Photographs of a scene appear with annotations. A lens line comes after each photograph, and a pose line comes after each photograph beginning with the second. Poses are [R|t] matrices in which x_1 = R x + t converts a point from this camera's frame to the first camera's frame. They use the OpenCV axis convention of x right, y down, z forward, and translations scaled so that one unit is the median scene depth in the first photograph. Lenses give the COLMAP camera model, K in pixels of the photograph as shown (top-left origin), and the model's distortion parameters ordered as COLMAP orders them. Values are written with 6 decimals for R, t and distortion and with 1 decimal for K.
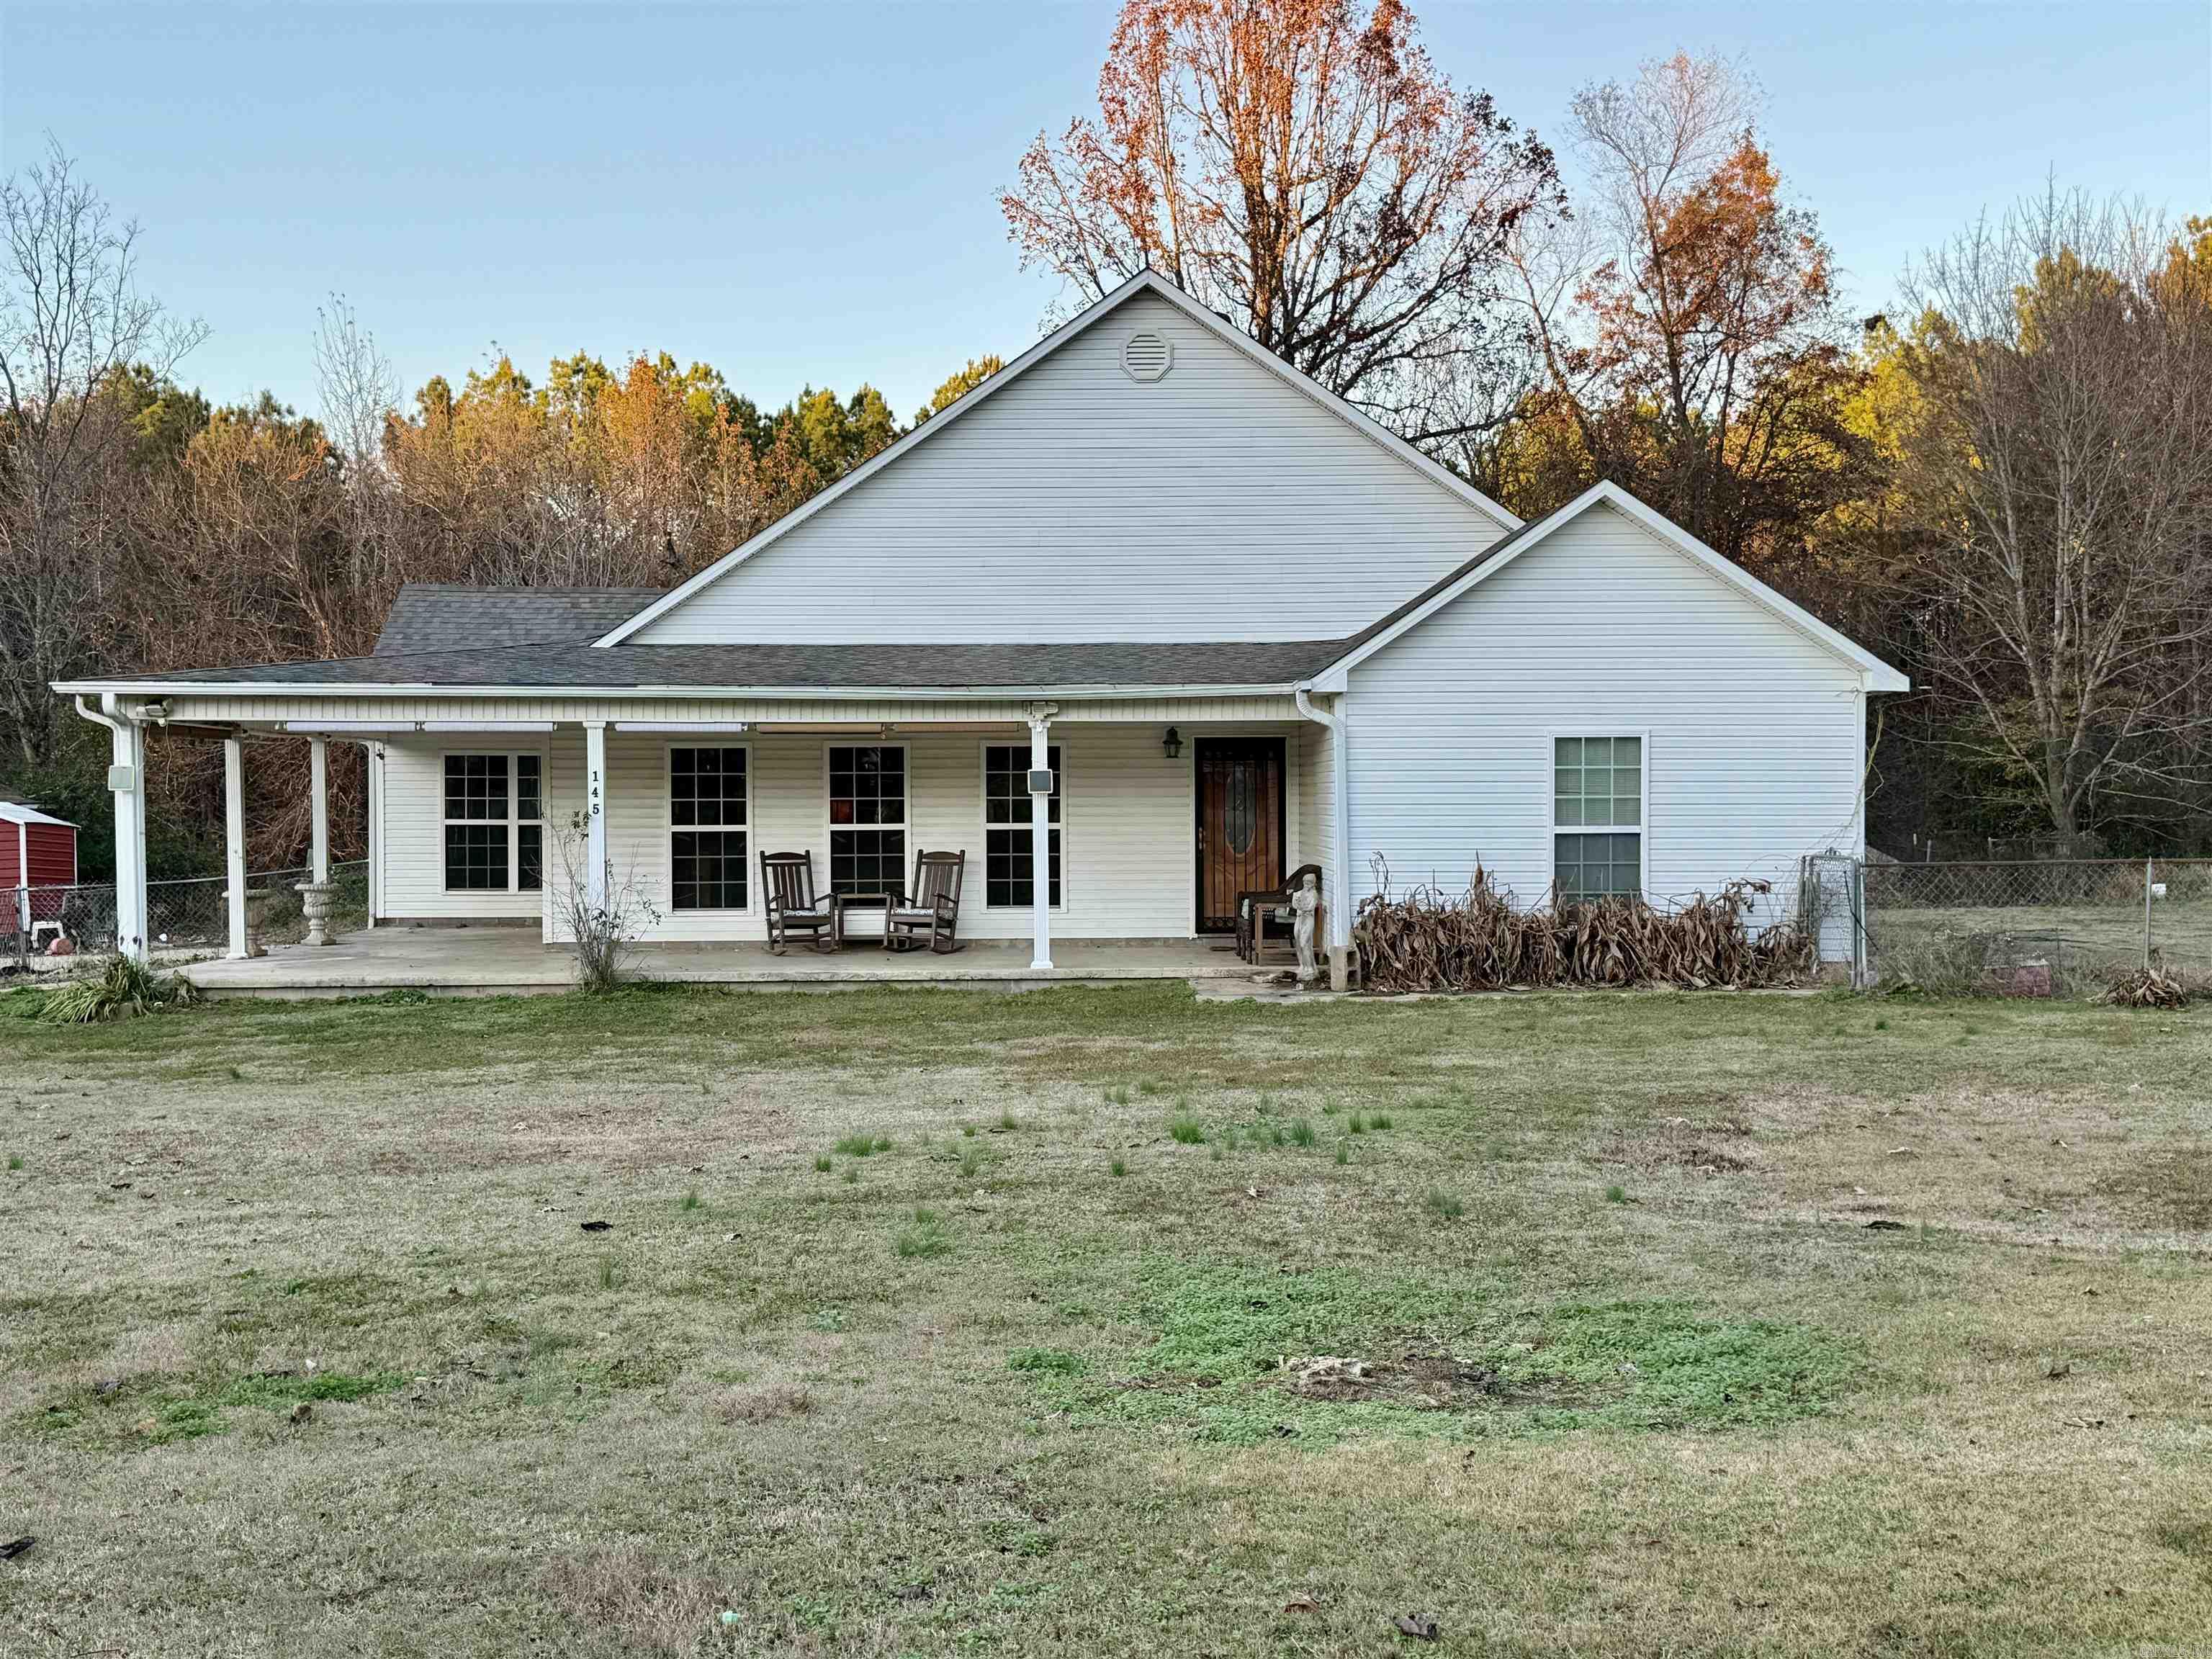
lens RADIAL K [[2506.7, 0, 1106.0], [0, 2506.7, 829.5], [0, 0, 1]] dist [0.130193, -0.036647]
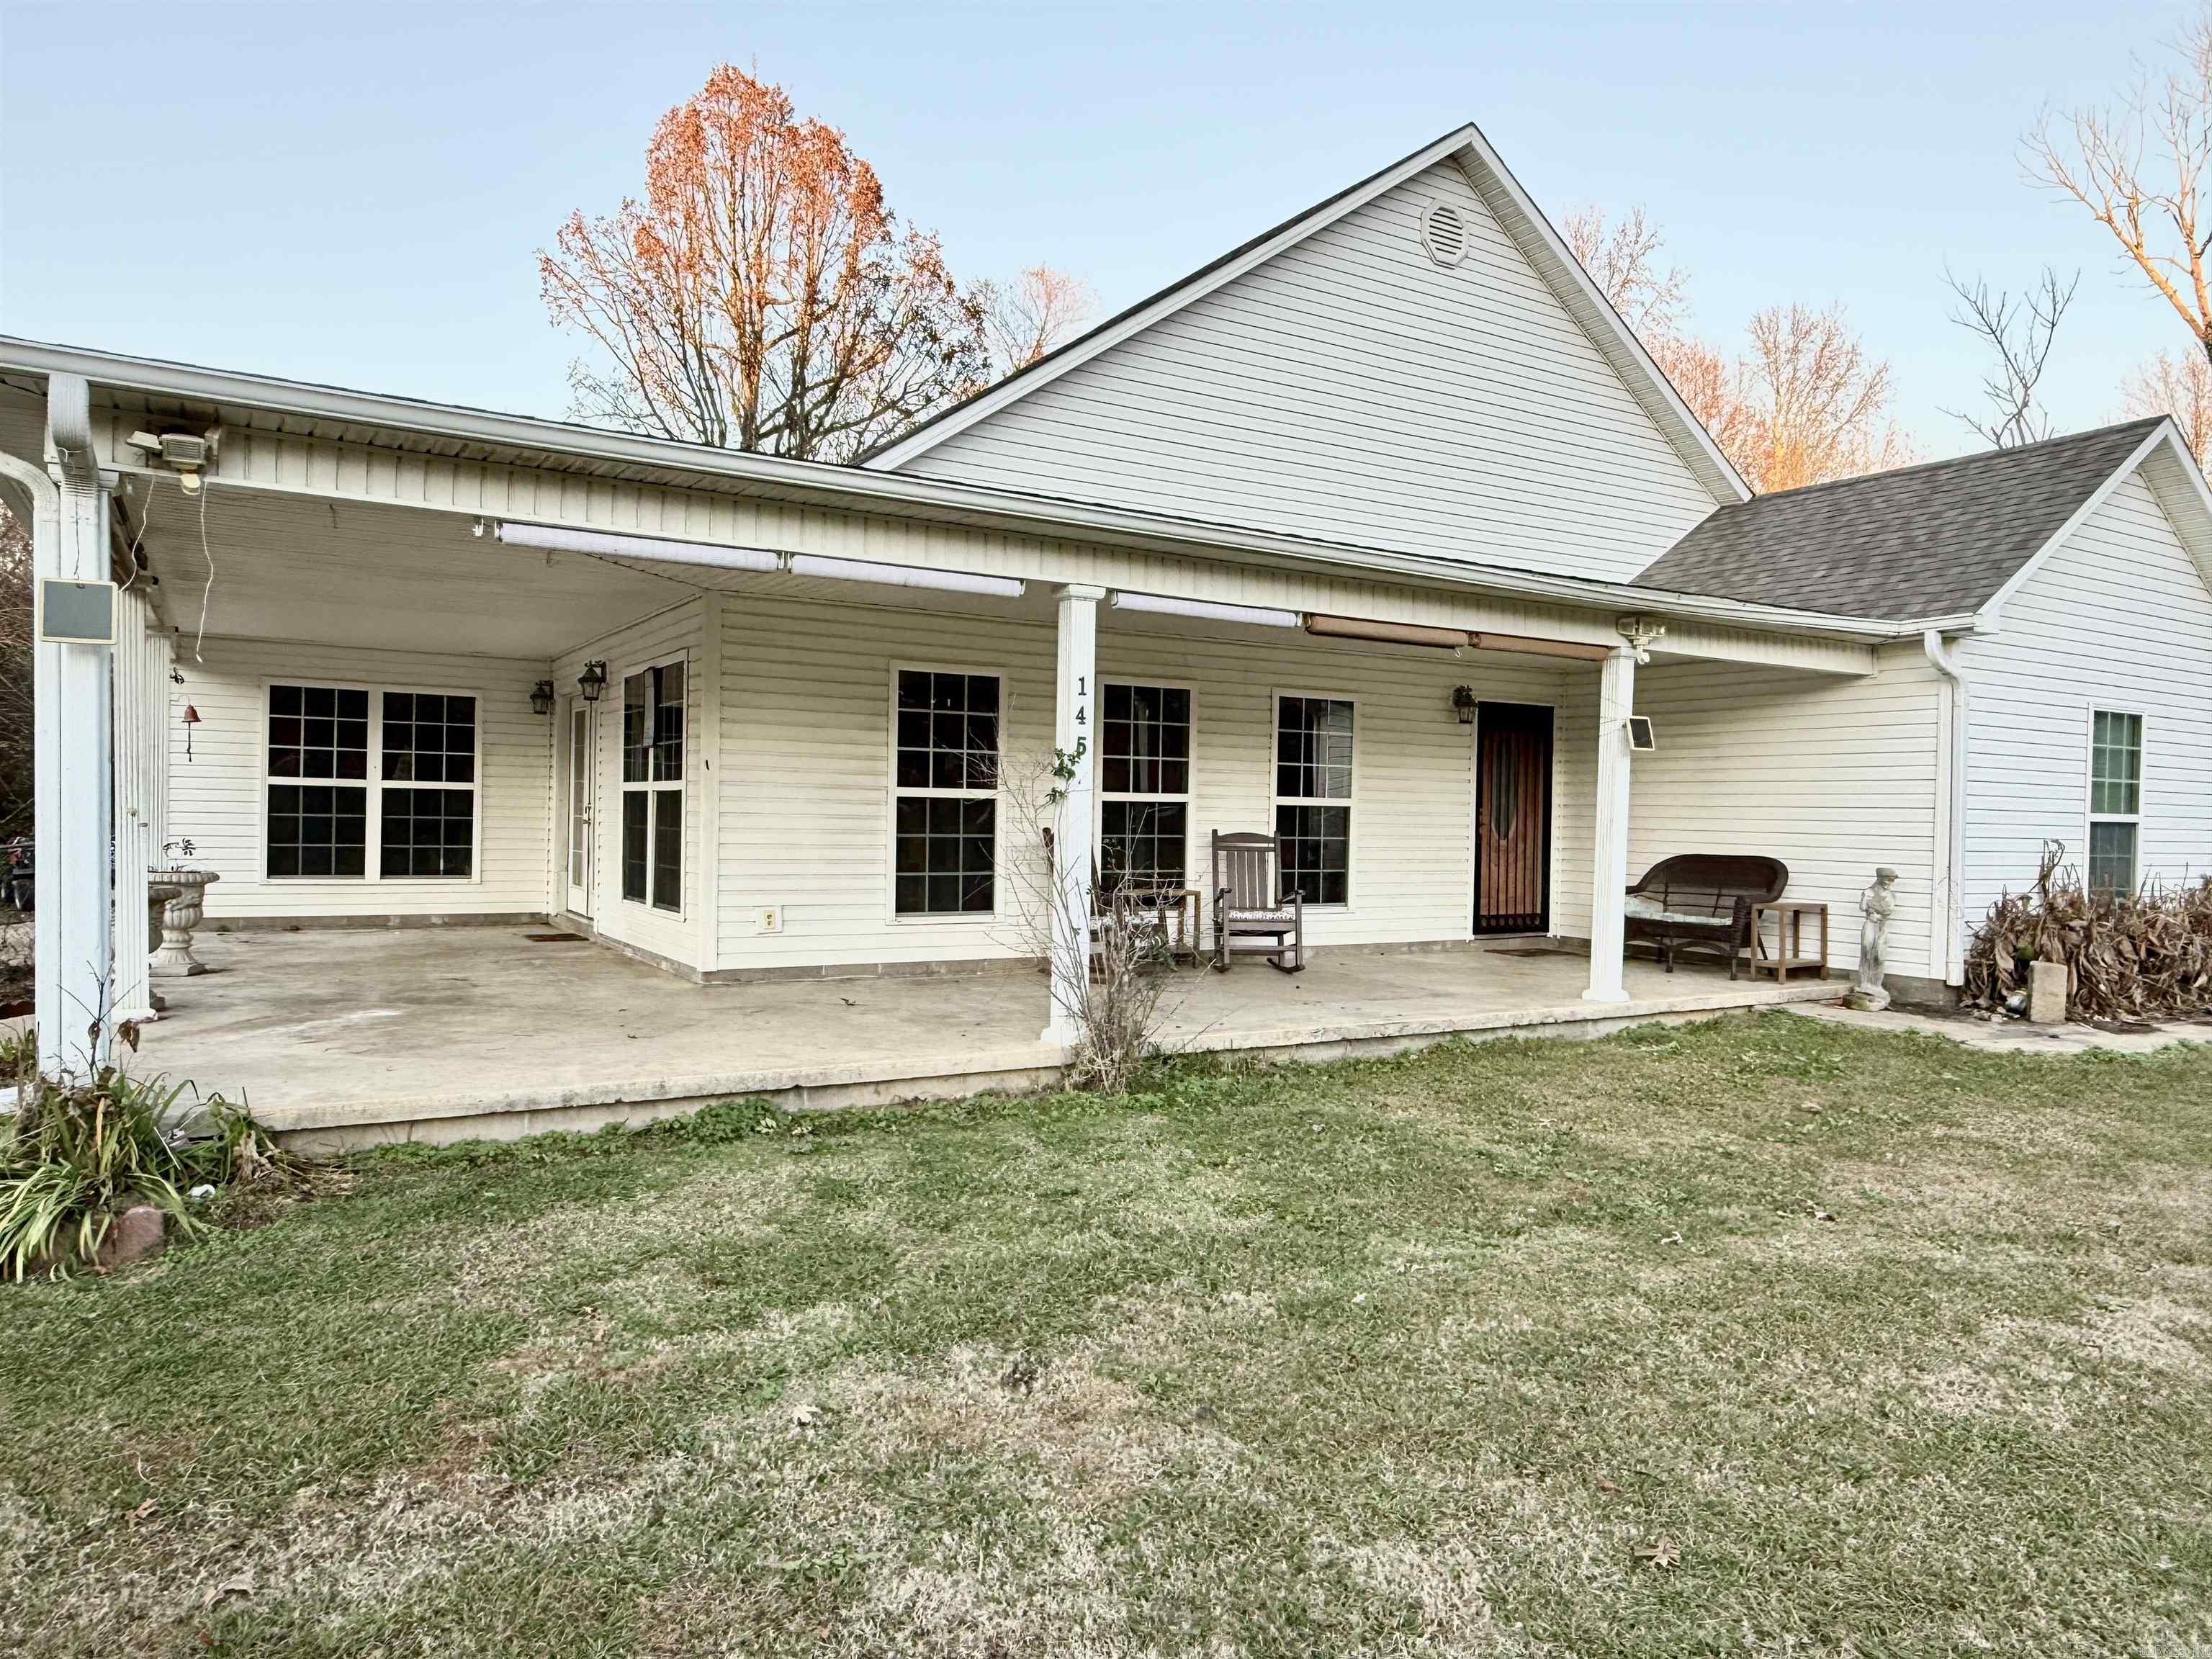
lens RADIAL K [[1468.7, 0, 1106.0], [0, 1468.7, 829.5], [0, 0, 1]] dist [0.002721, 0.005664]
pose [[0.865805, 0.015522, 0.500141, -0.317352], [-0.016266, 0.999864, -0.002872, 0.009653], [-0.500117, -0.005648, 0.865939, 0.638219]]
